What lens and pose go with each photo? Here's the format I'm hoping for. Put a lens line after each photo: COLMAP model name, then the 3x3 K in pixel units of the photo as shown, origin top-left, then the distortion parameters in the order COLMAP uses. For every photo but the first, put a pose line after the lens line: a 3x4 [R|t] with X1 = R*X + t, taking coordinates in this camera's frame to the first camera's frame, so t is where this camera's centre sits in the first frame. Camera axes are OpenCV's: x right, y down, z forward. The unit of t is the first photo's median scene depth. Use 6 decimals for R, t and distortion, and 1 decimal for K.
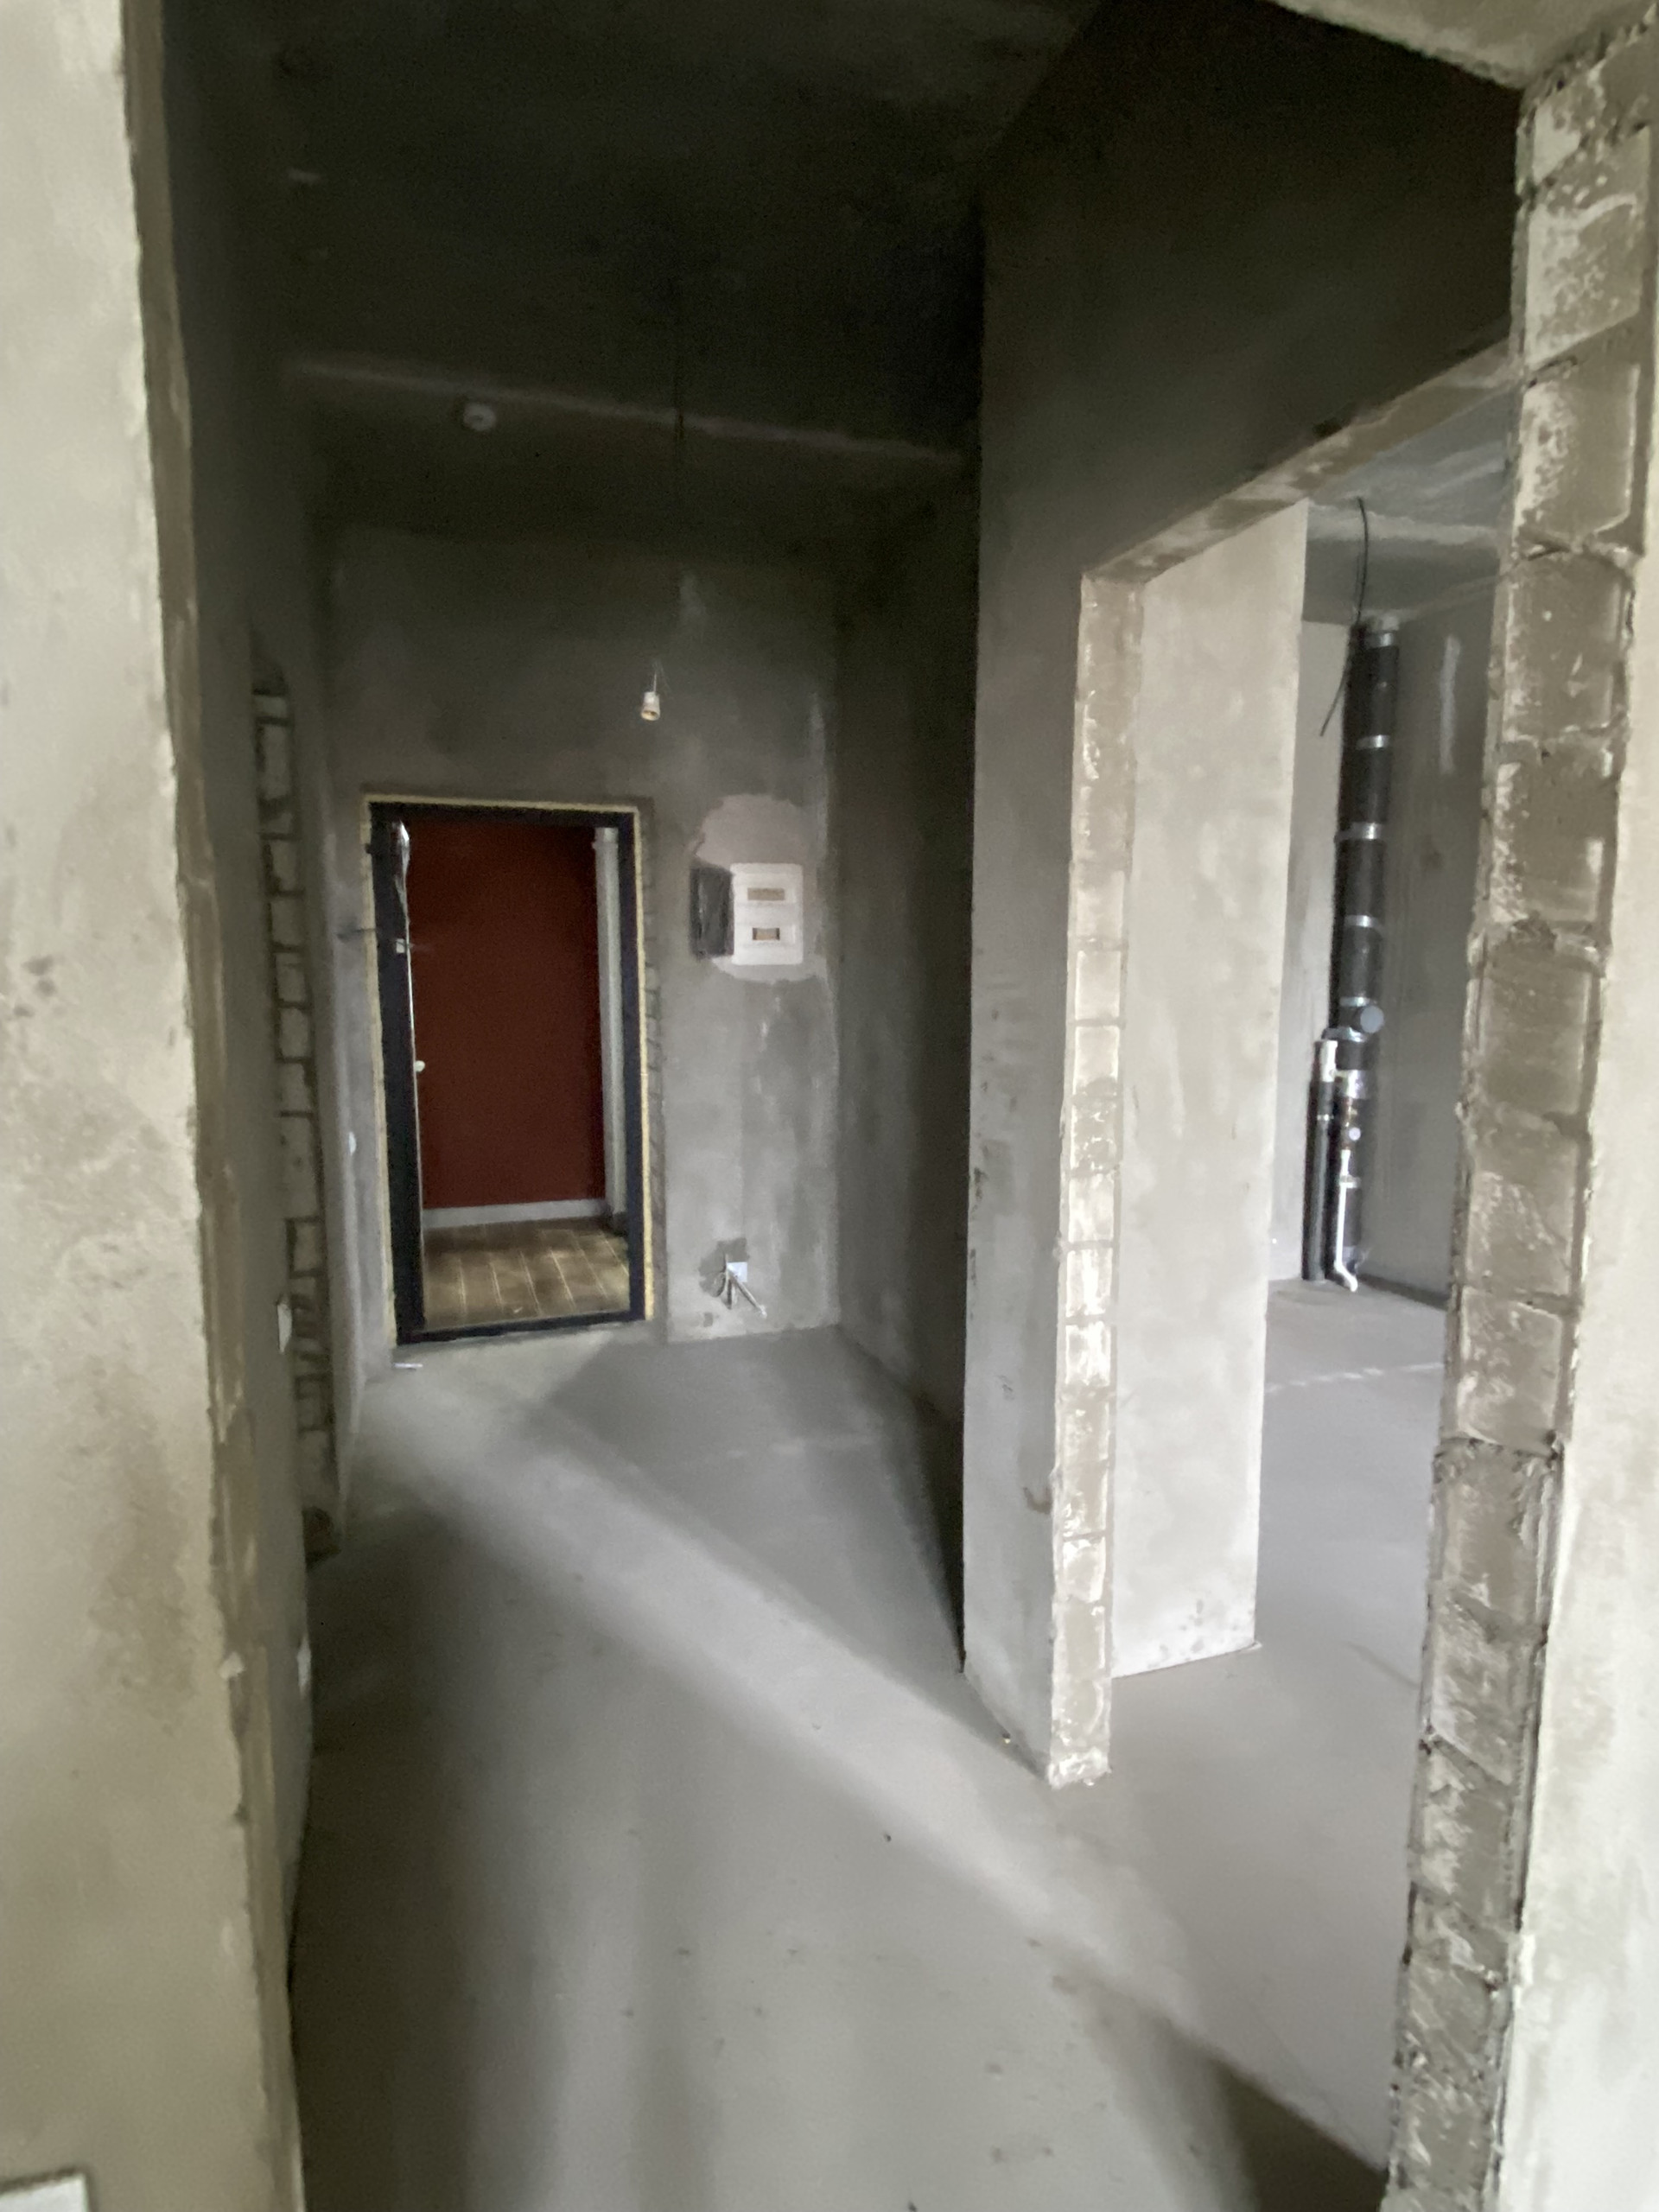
lens RADIAL K [[1205.0, 0, 847.6], [0, 1205.0, 1110.6], [0, 0, 1]] dist [0.033738, -0.001622]
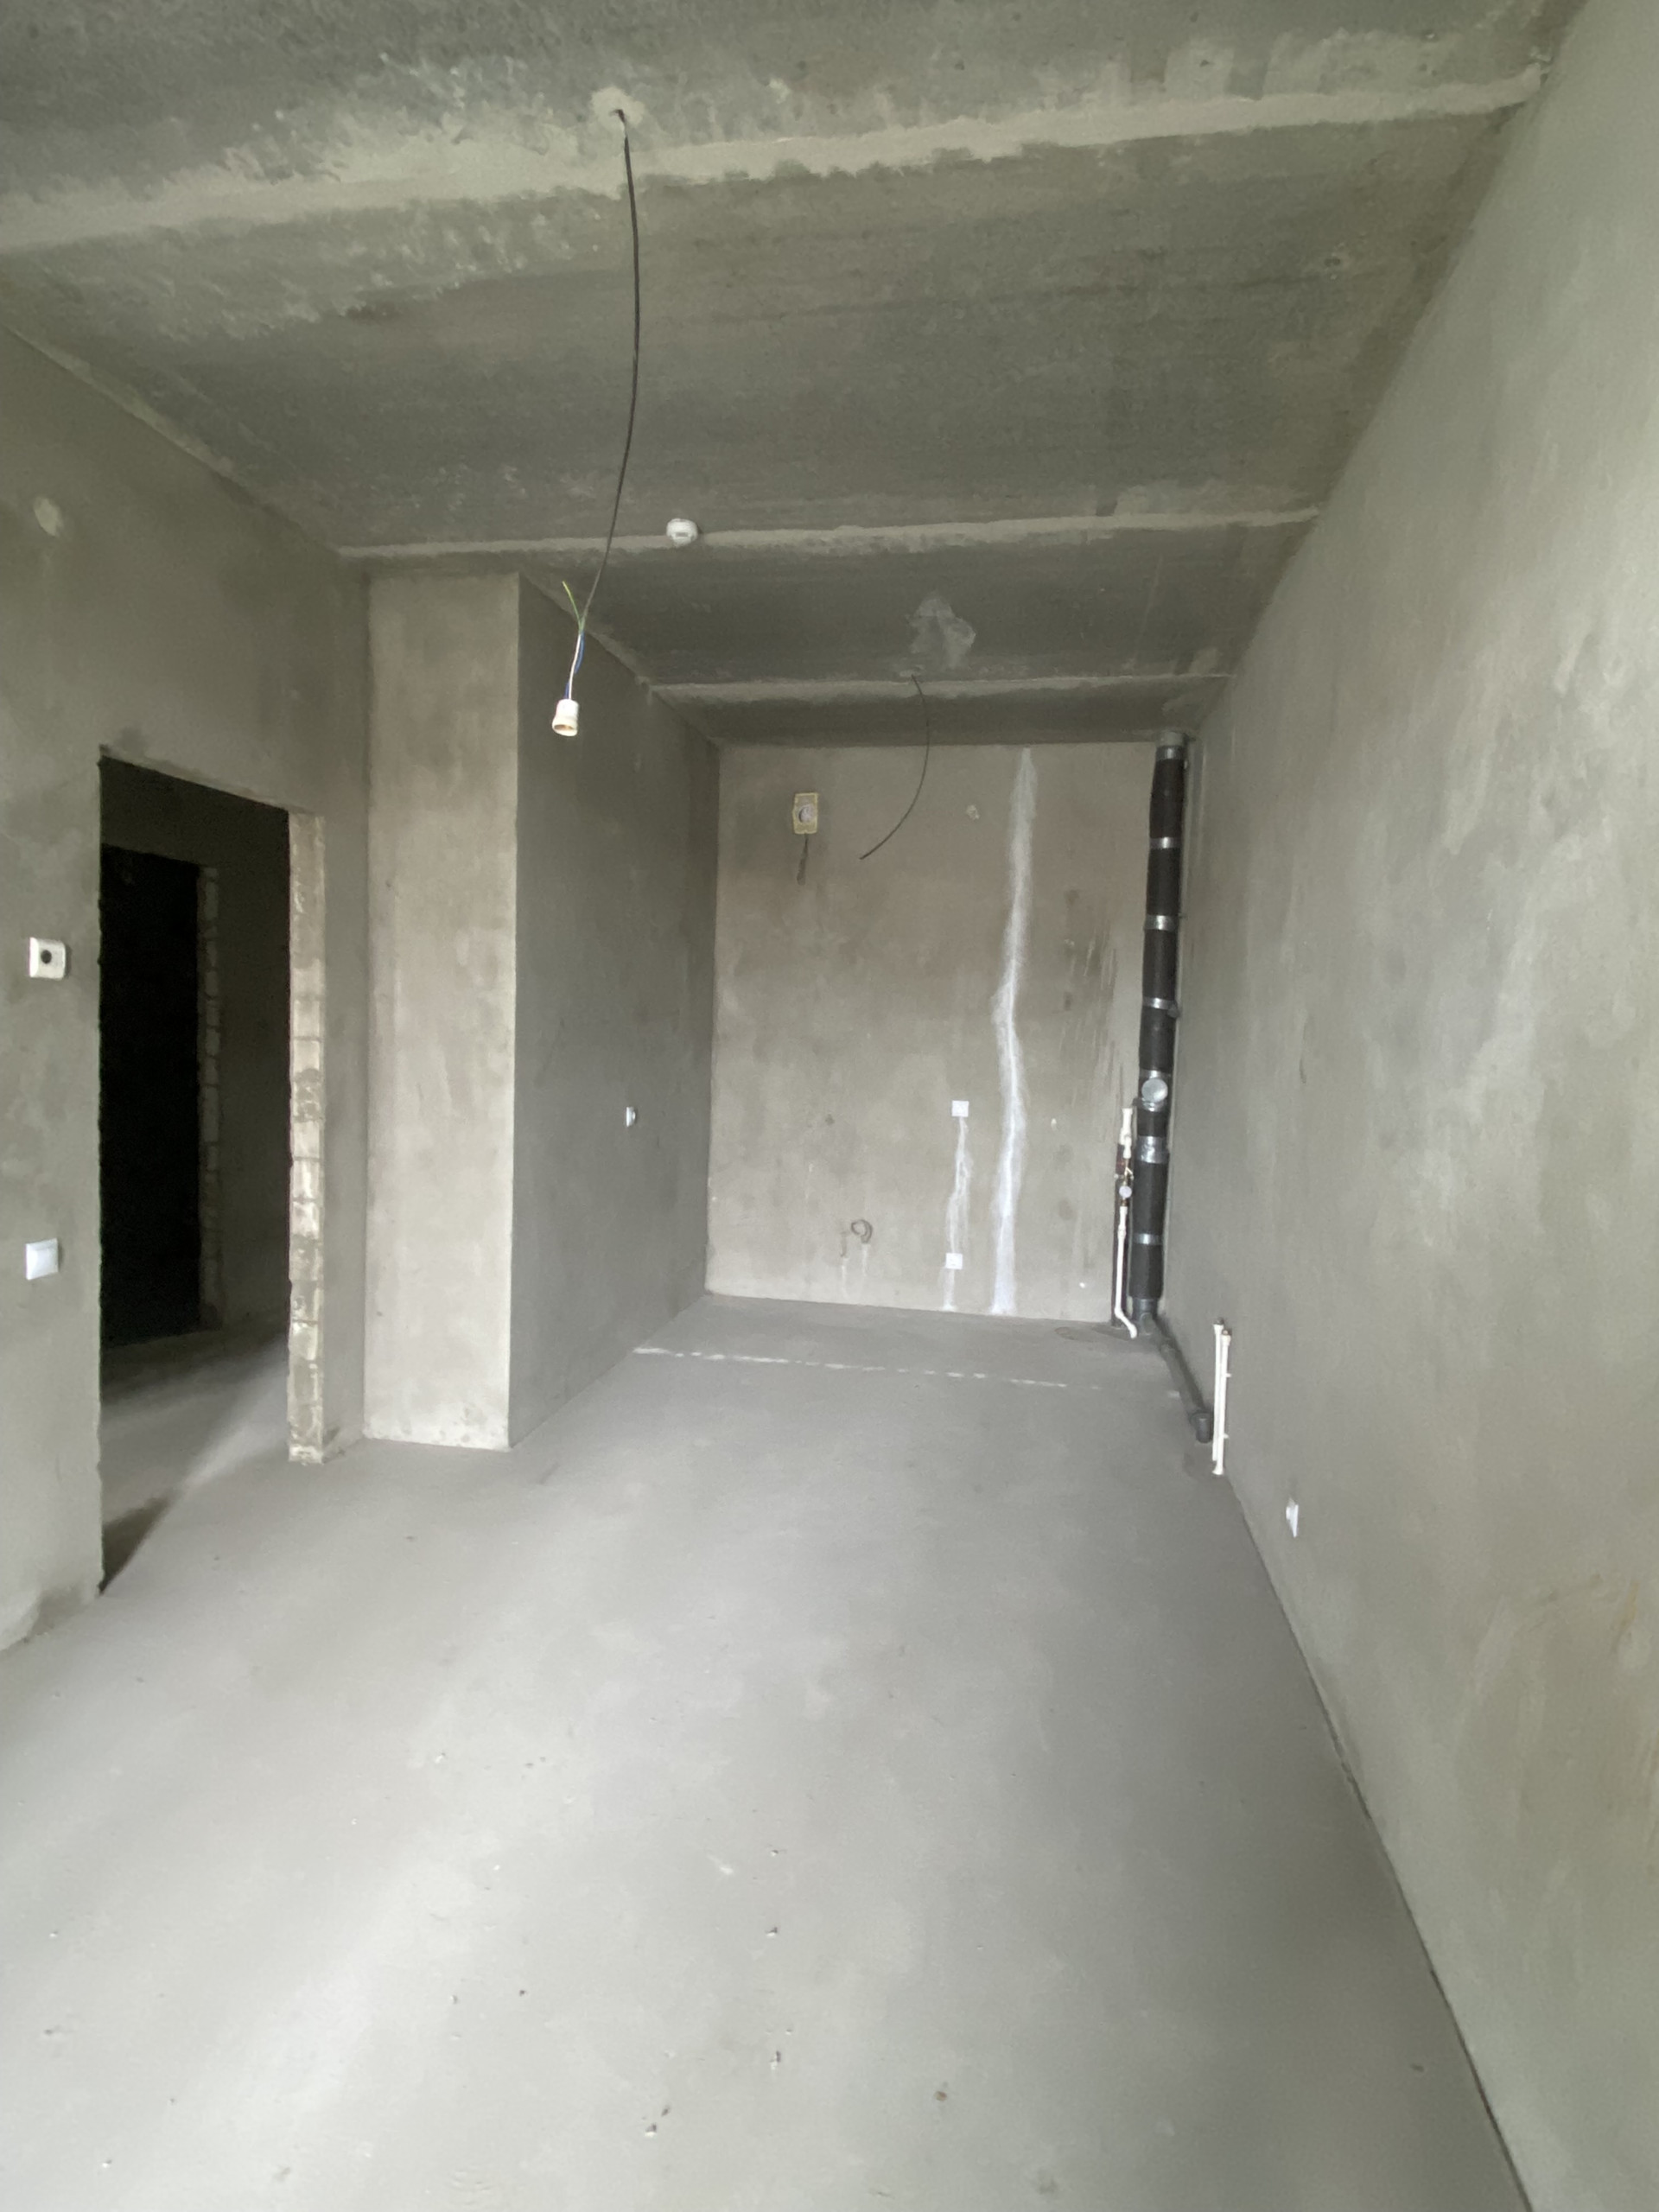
lens RADIAL K [[1205.0, 0, 835.9], [0, 1205.0, 1108.5], [0, 0, 1]] dist [0.033738, -0.001622]
pose [[0.879886, 0.062439, -0.471065, 0.814694], [-0.092741, 0.994831, -0.041363, 0.016408], [0.466047, 0.080081, 0.881128, -0.121610]]
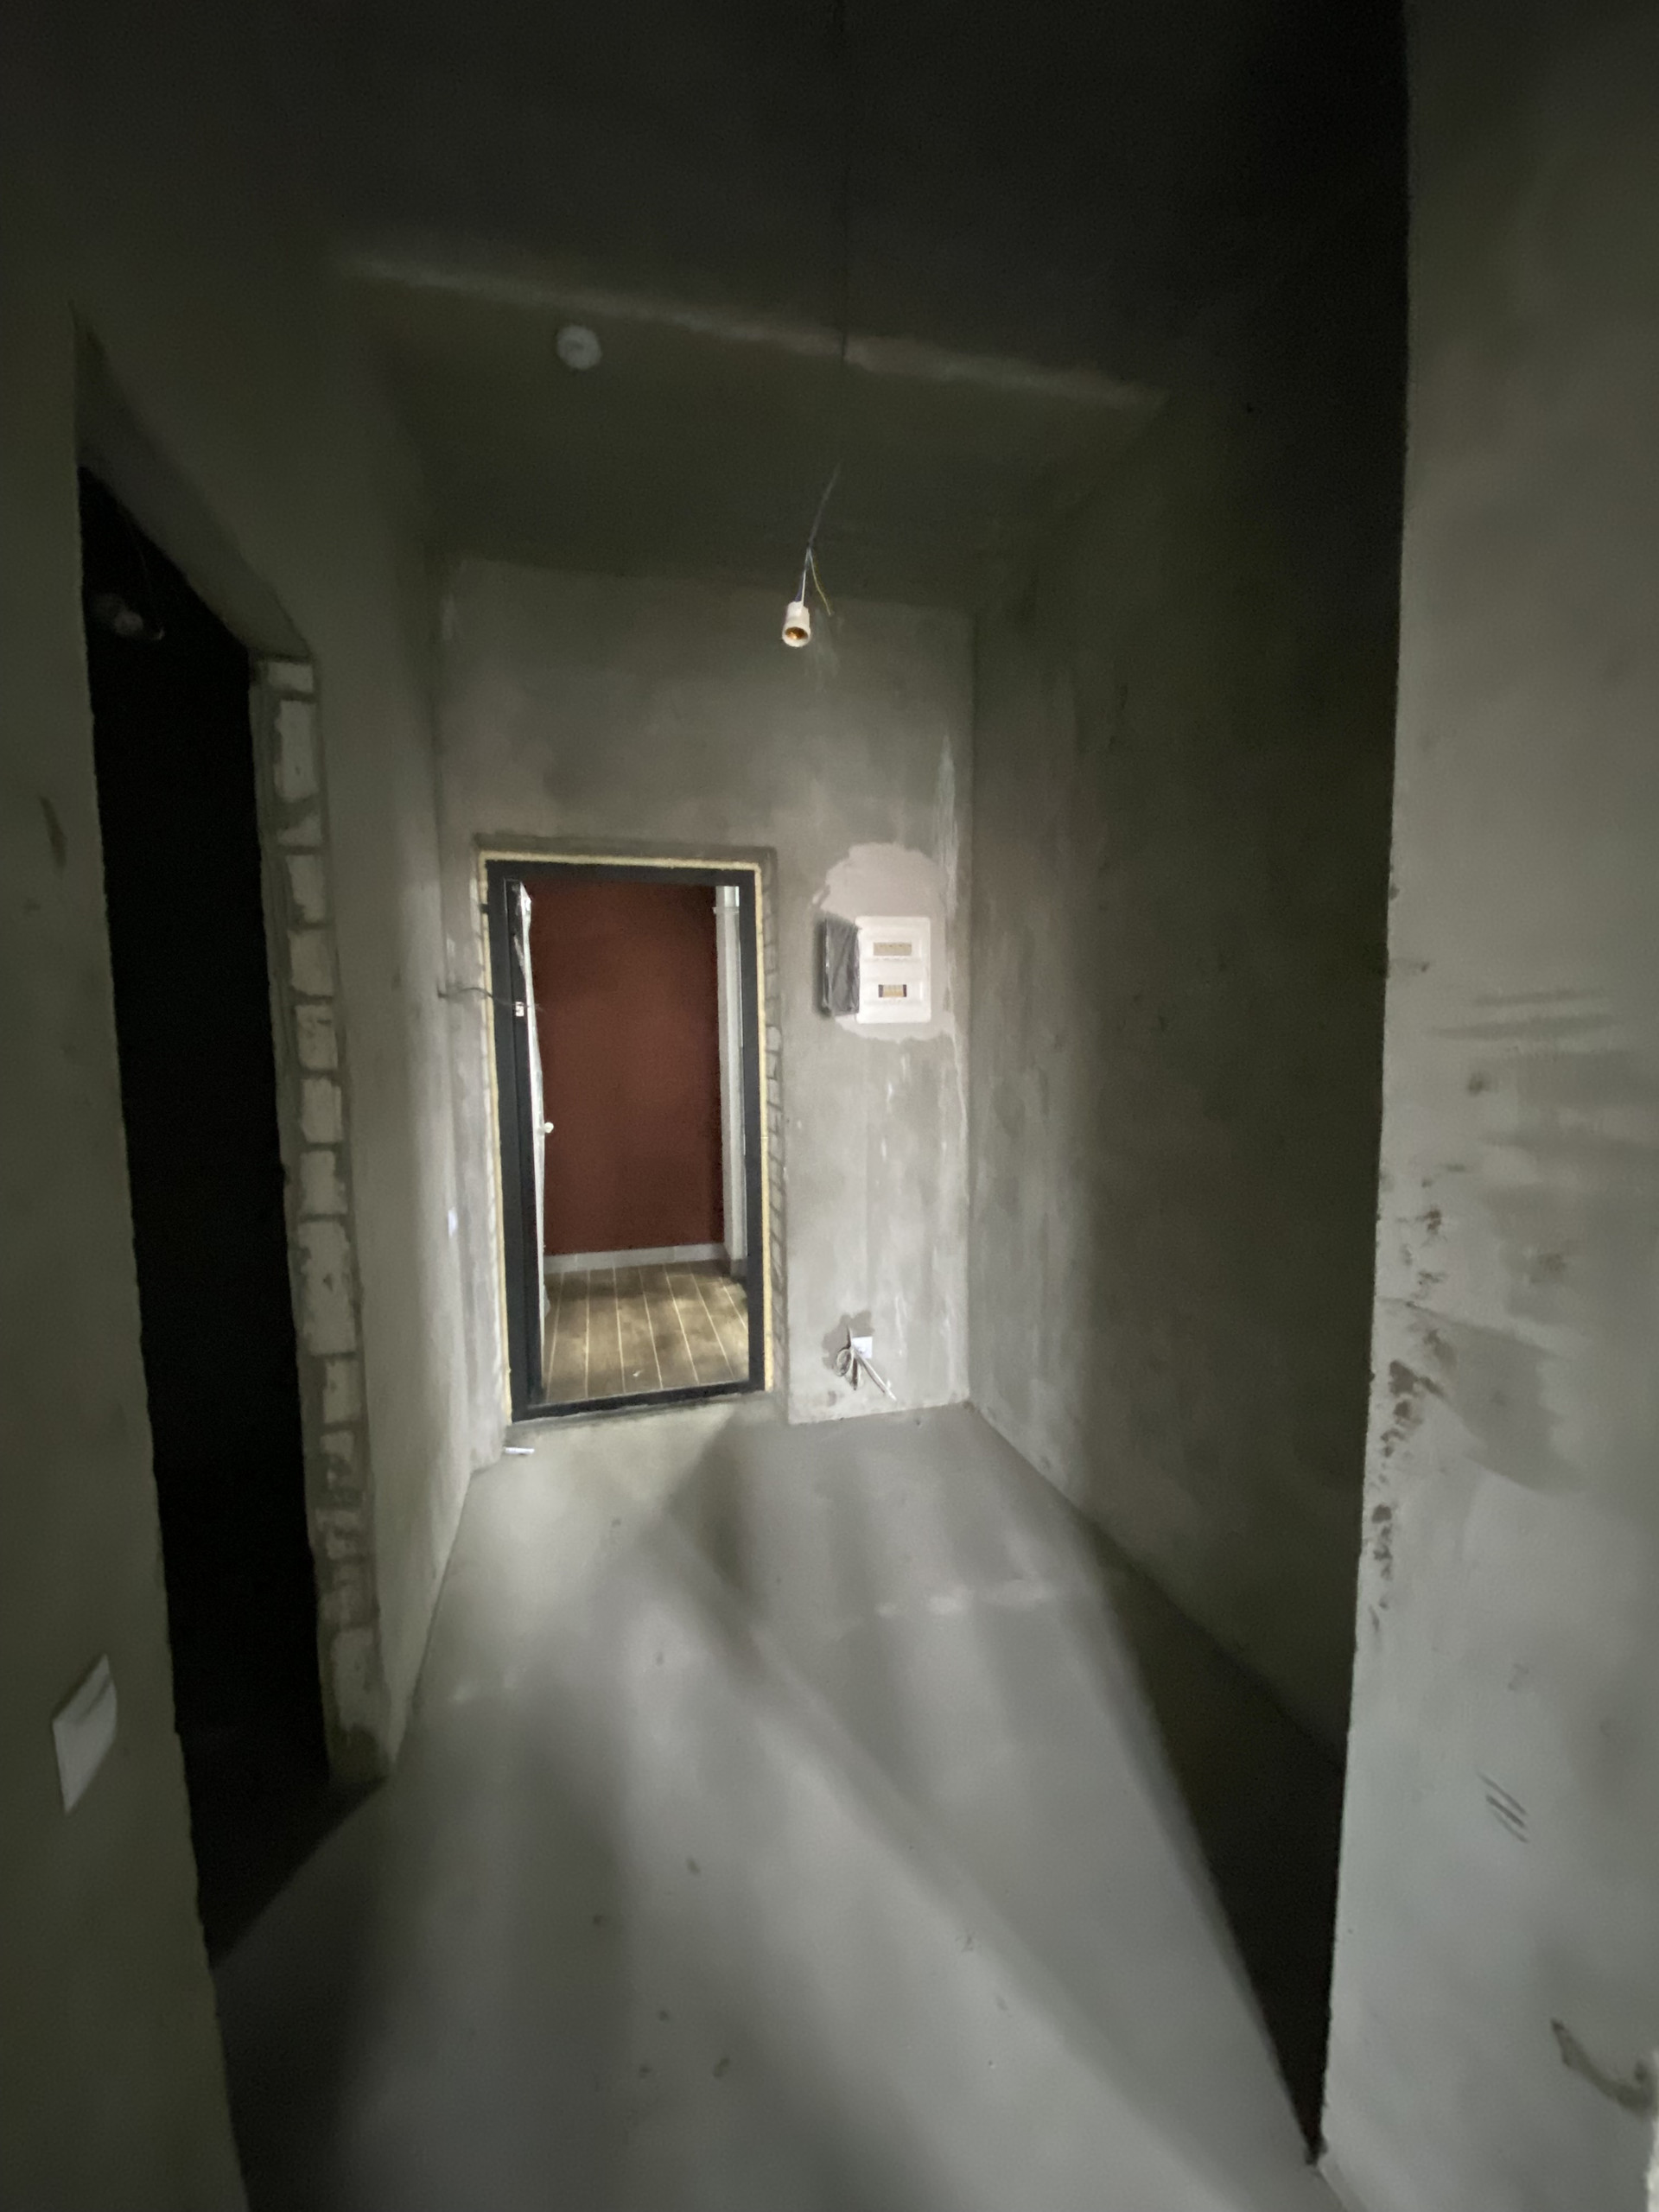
lens RADIAL K [[892.6, 0, 828.1], [0, 892.6, 1109.9], [0, 0, 1]] dist [-0.002539, -0.000667]
pose [[0.996664, -0.004748, -0.081476, -0.062815], [0.001879, 0.999377, -0.035251, -0.028619], [0.081592, 0.034981, 0.996052, 0.306084]]
